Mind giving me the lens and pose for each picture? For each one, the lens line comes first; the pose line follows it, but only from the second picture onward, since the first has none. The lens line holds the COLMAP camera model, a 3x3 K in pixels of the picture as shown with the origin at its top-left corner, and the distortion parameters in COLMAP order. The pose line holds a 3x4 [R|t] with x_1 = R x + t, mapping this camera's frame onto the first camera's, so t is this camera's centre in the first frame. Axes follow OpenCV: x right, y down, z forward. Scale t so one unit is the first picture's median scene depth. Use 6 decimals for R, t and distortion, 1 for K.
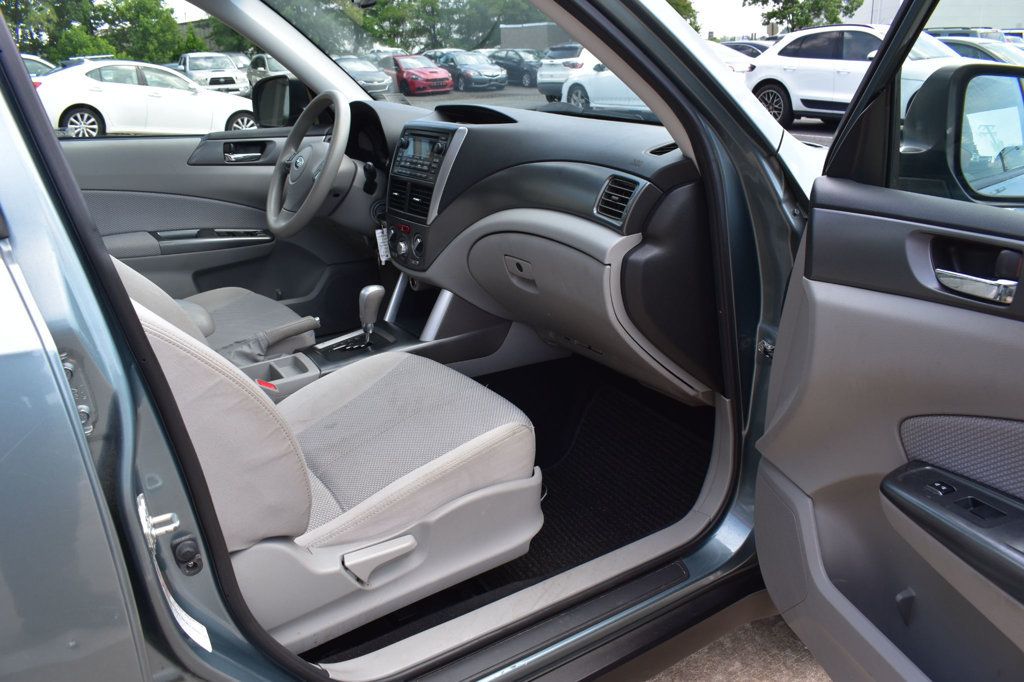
lens RADIAL K [[795.3, 0, 518.3], [0, 795.3, 342.4], [0, 0, 1]] dist [-0.084580, -0.017612]
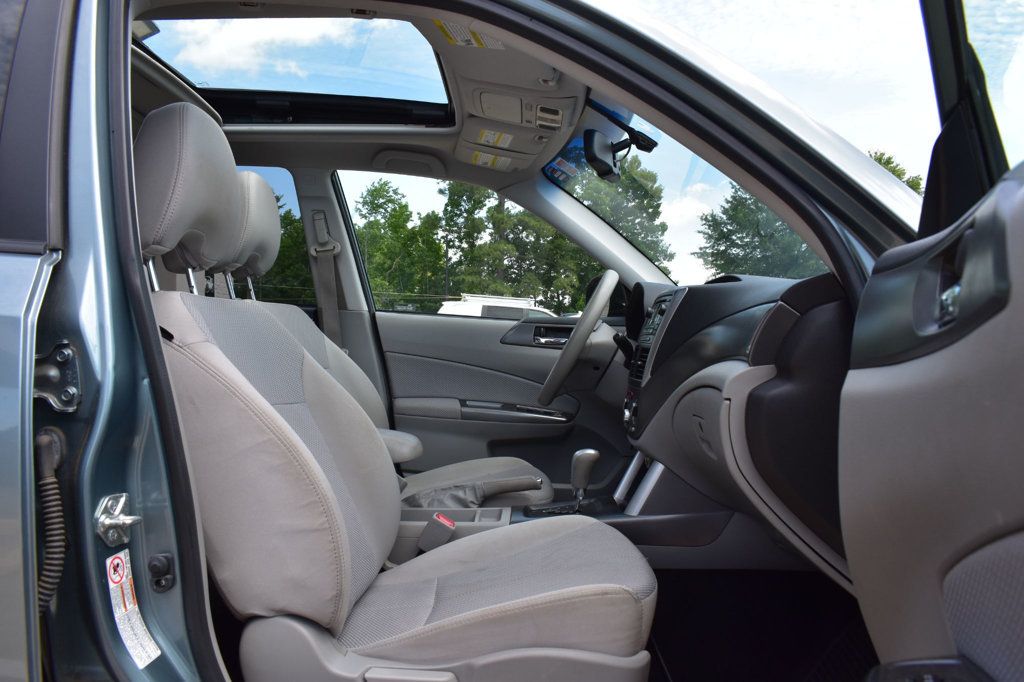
lens RADIAL K [[795.3, 0, 509.2], [0, 795.3, 343.1], [0, 0, 1]] dist [-0.084580, -0.017612]
pose [[0.815938, 0.019960, -0.577794, 0.294210], [-0.208593, 0.942251, -0.262016, 0.079881], [0.539197, 0.334312, 0.772982, 0.167449]]
